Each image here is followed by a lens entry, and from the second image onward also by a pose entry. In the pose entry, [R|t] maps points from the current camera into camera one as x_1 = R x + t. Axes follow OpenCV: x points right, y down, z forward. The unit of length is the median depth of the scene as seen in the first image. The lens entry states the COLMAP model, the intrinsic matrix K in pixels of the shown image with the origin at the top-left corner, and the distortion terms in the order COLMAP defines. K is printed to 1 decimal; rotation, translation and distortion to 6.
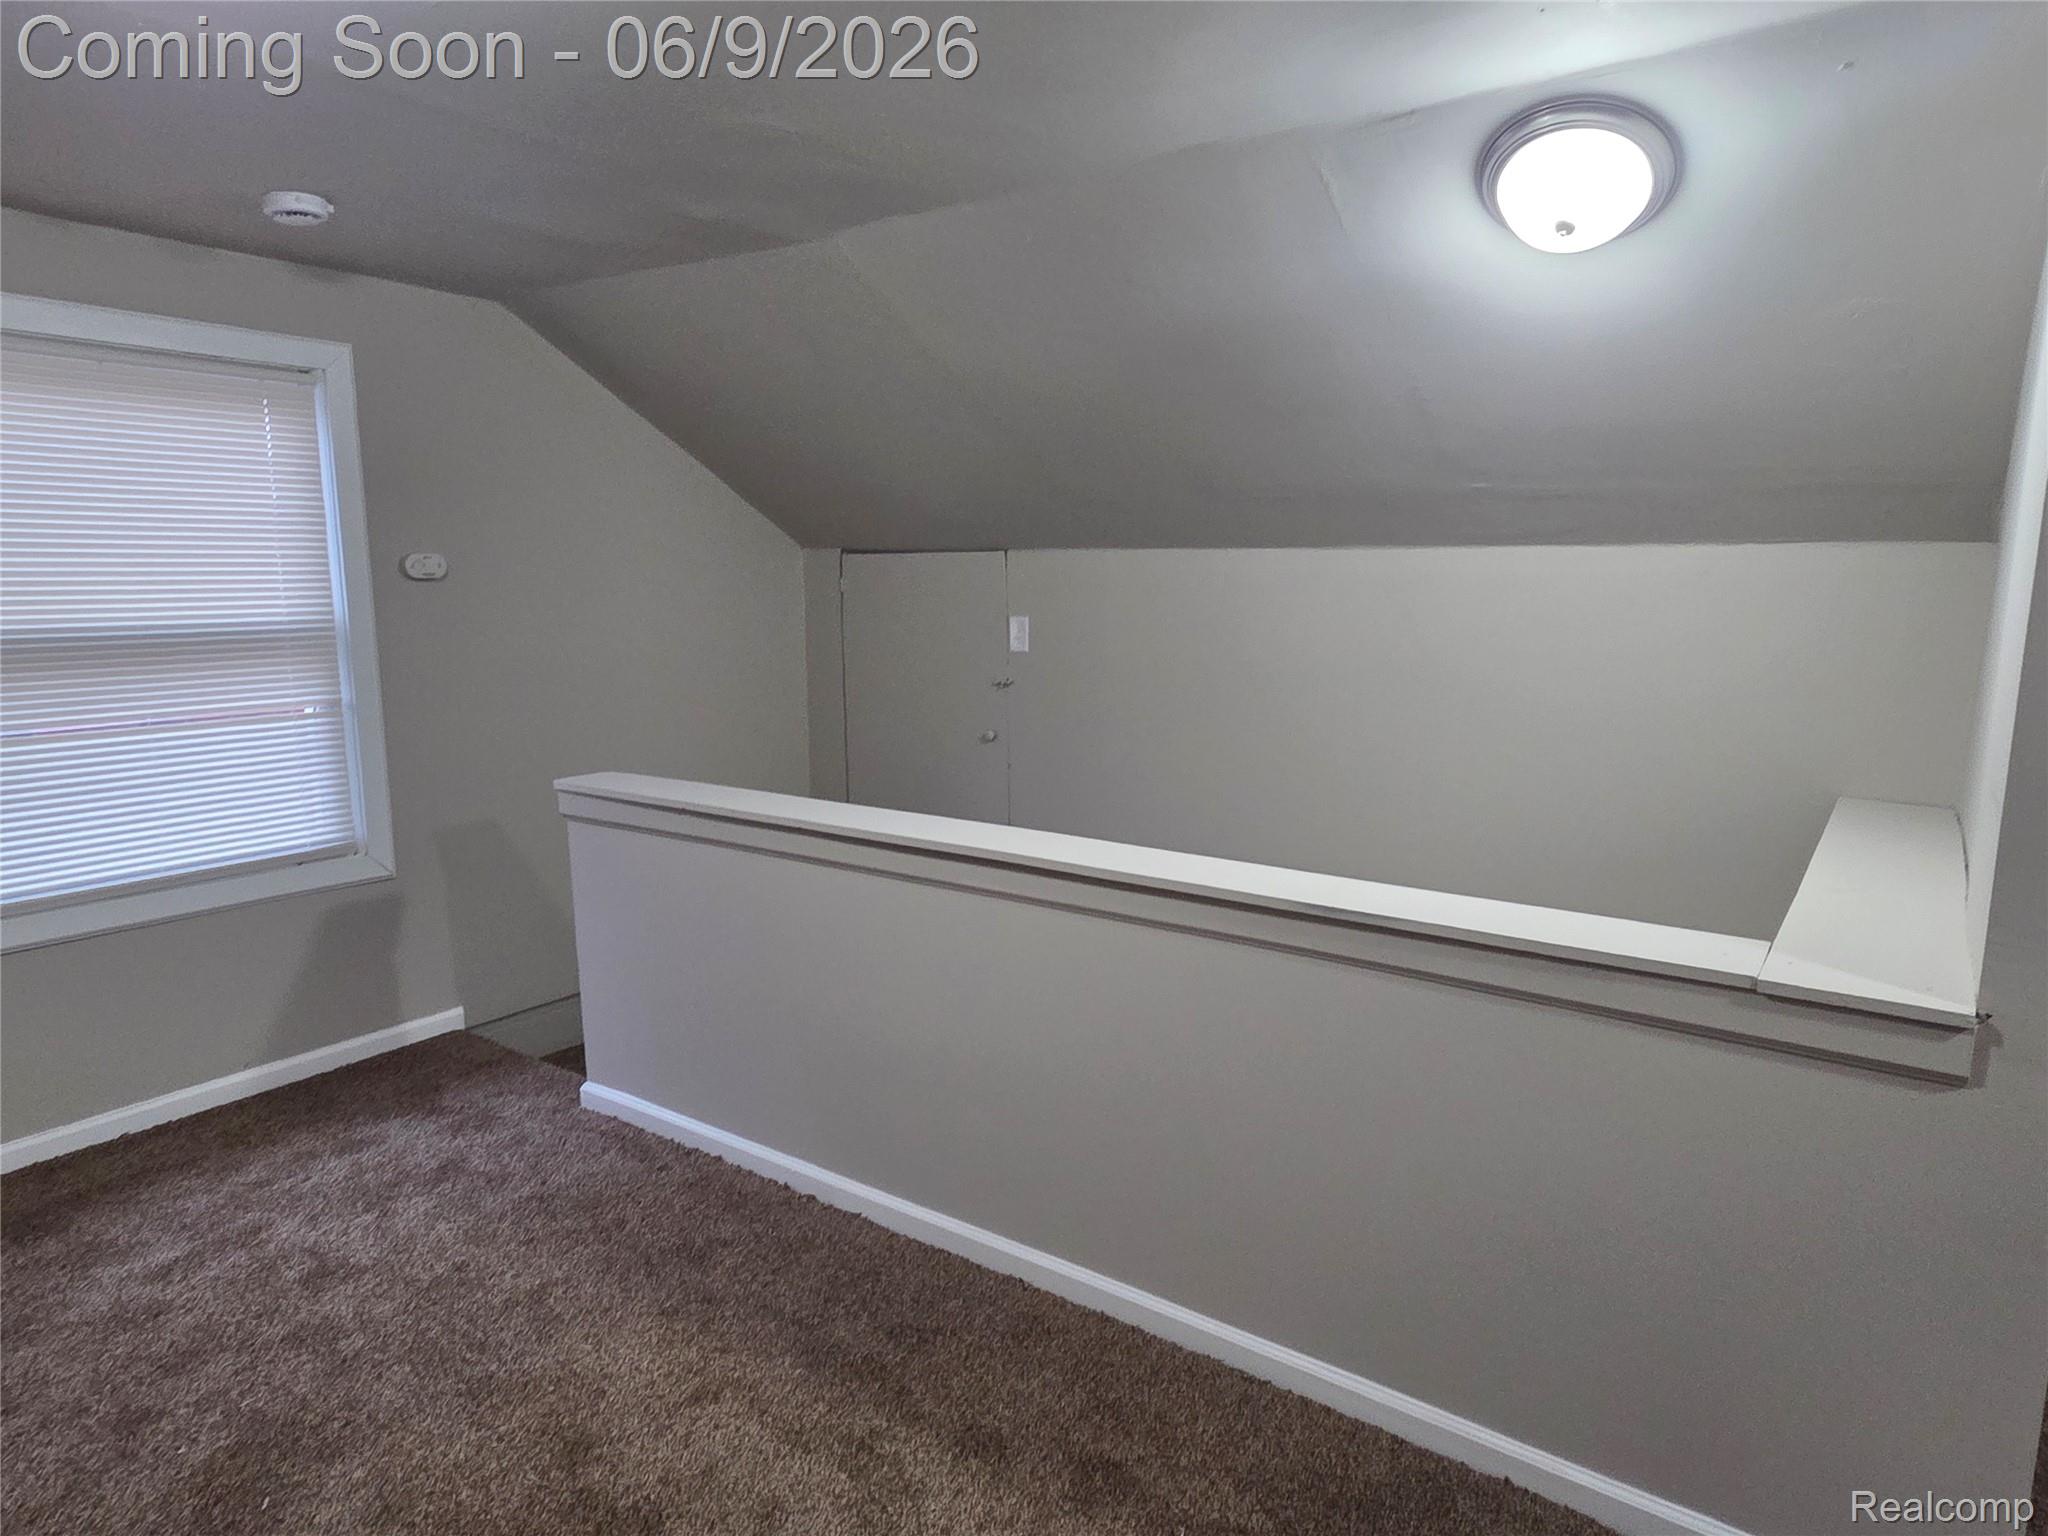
lens RADIAL K [[1250.2, 0, 1023.4], [0, 1250.2, 778.8], [0, 0, 1]] dist [0.003849, -0.000611]
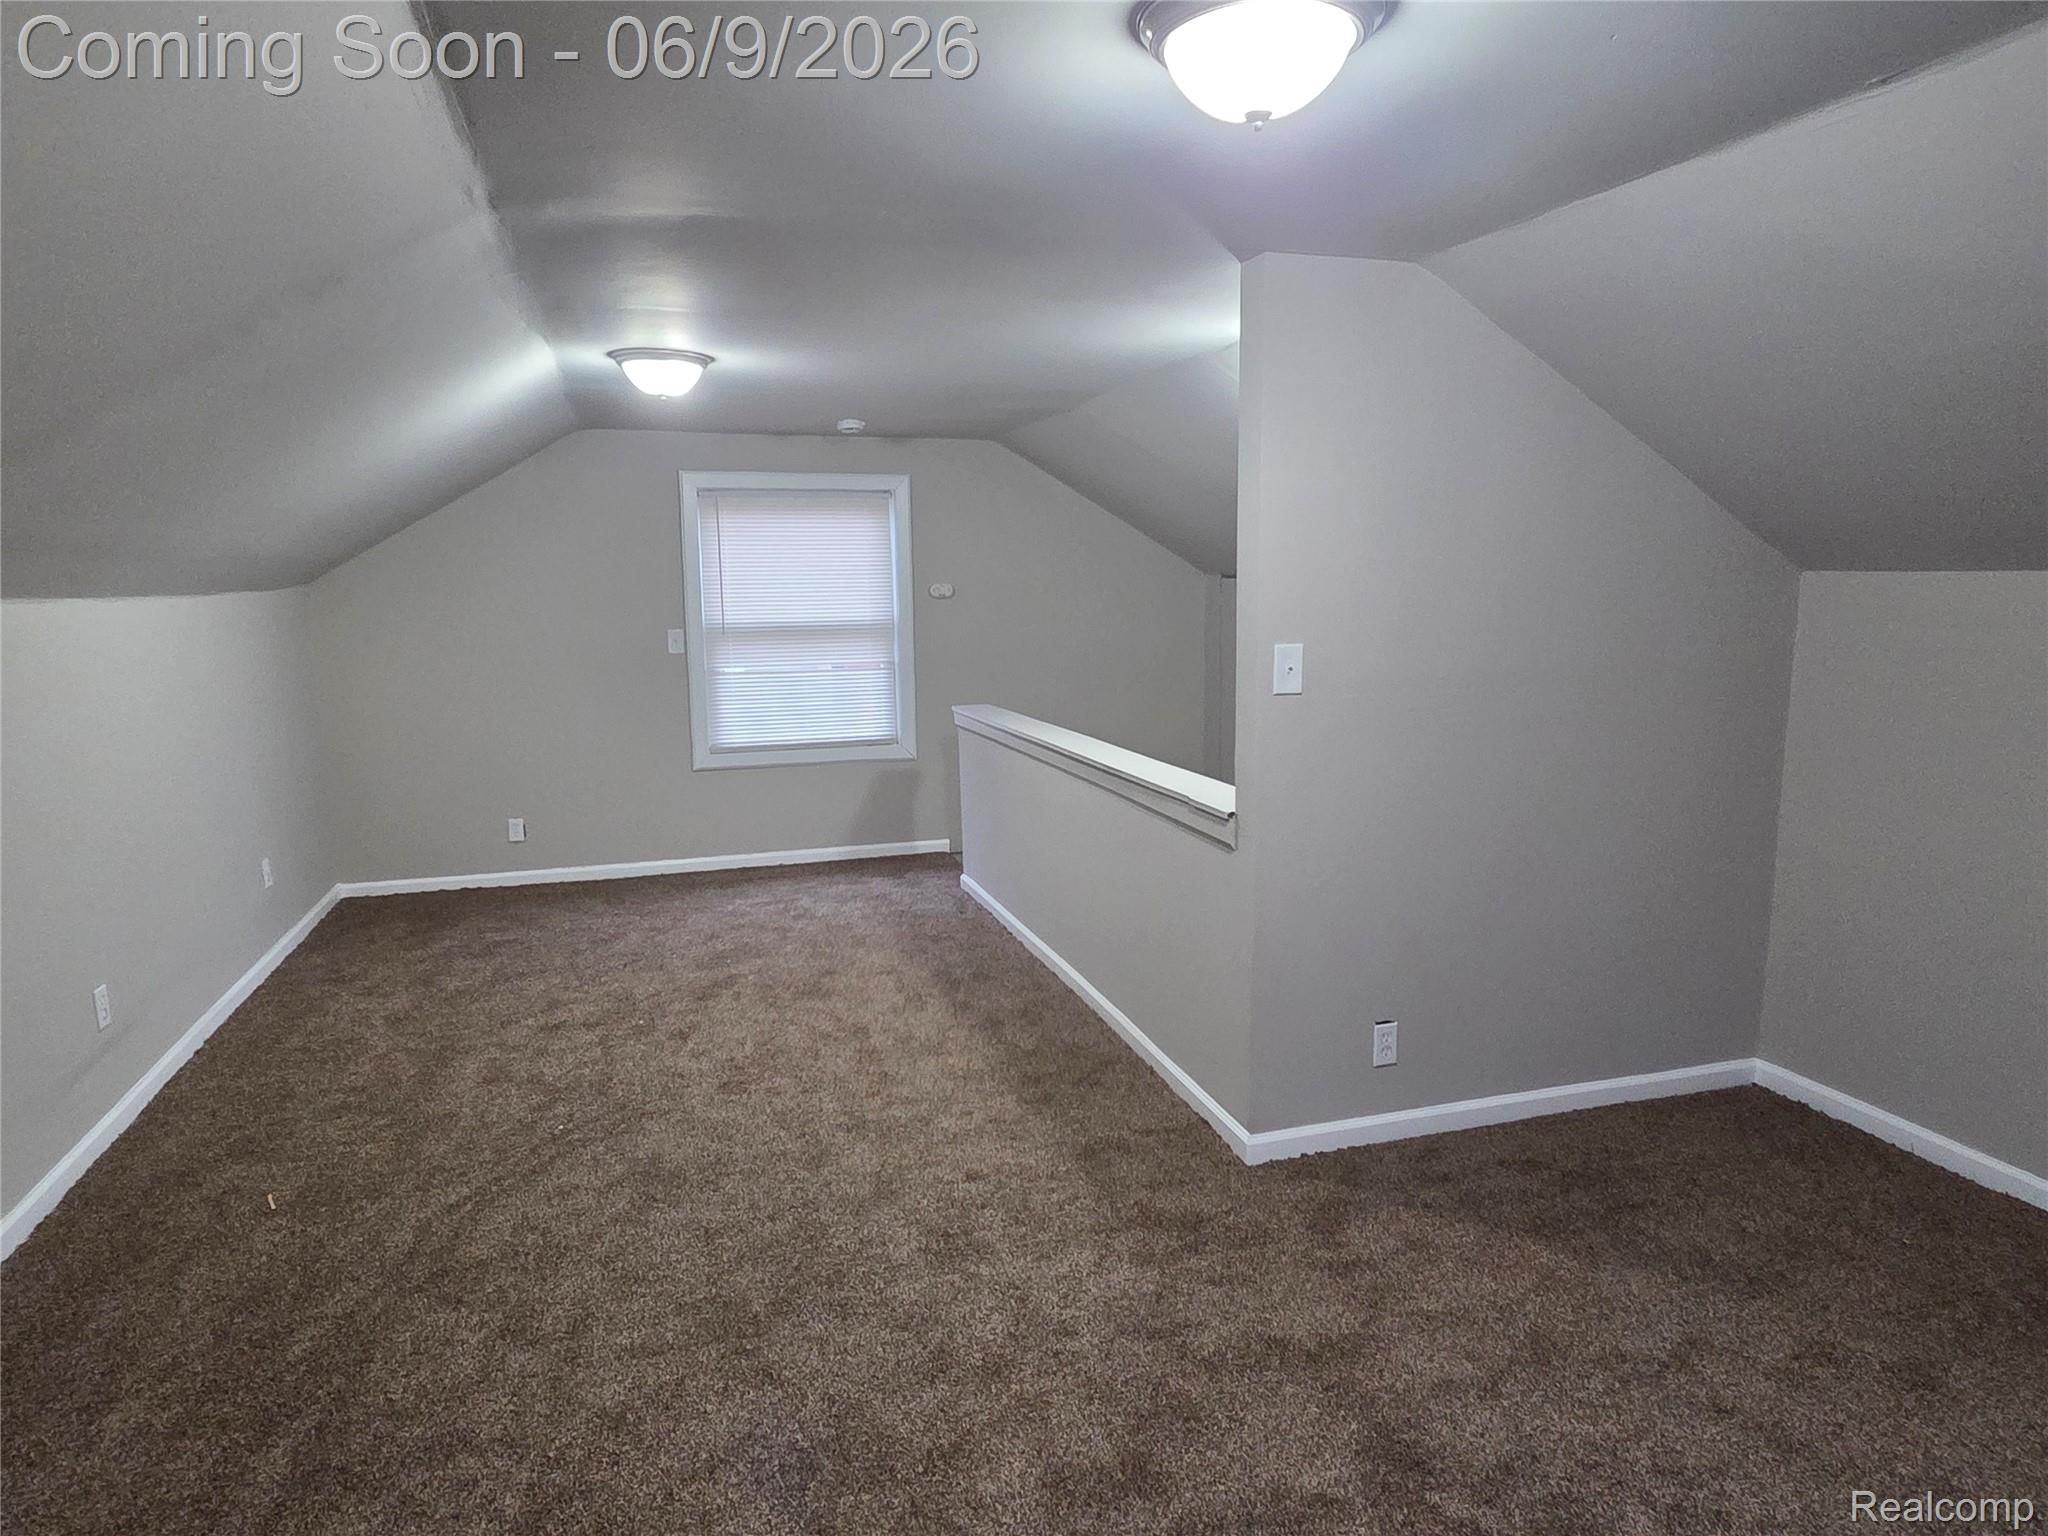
lens RADIAL K [[1250.2, 0, 1016.2], [0, 1250.2, 757.5], [0, 0, 1]] dist [0.003849, -0.000611]
pose [[0.791029, 0.078490, -0.606723, 0.910762], [-0.092031, 0.995717, 0.008824, 0.057713], [0.604817, 0.048857, 0.794865, -0.460894]]
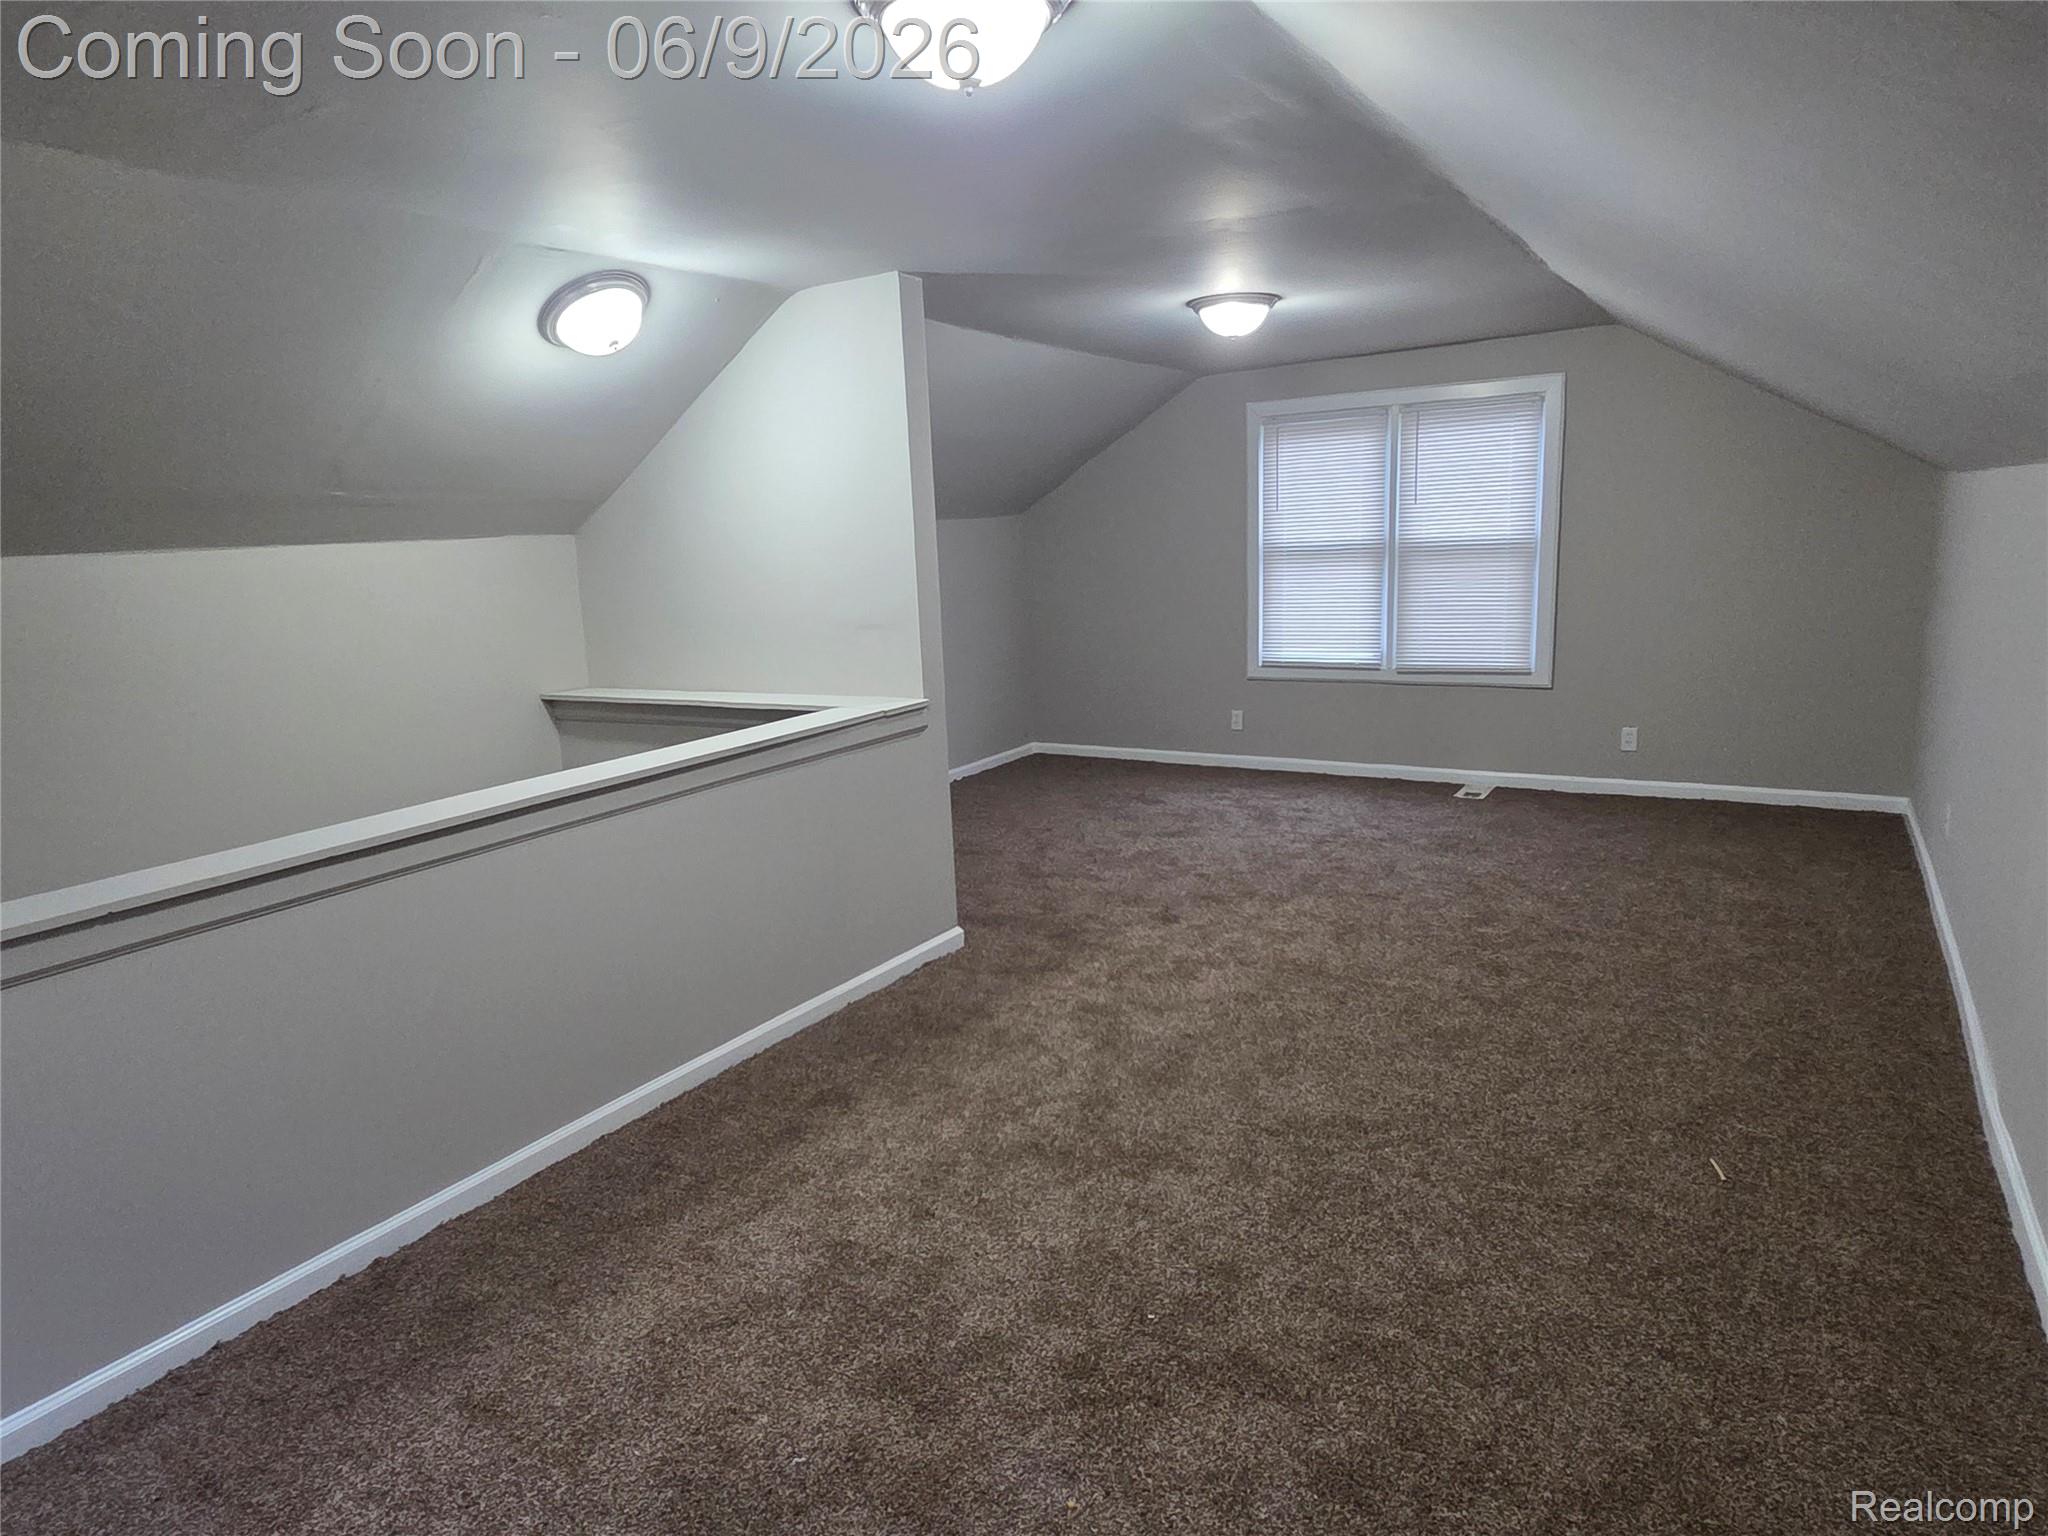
lens RADIAL K [[1250.2, 0, 1013.6], [0, 1250.2, 773.5], [0, 0, 1]] dist [0.003849, -0.000611]
pose [[-0.070634, -0.196437, 0.977969, -0.997301], [0.211797, 0.955109, 0.207143, -0.092992], [-0.974758, 0.221762, -0.025859, 0.481827]]
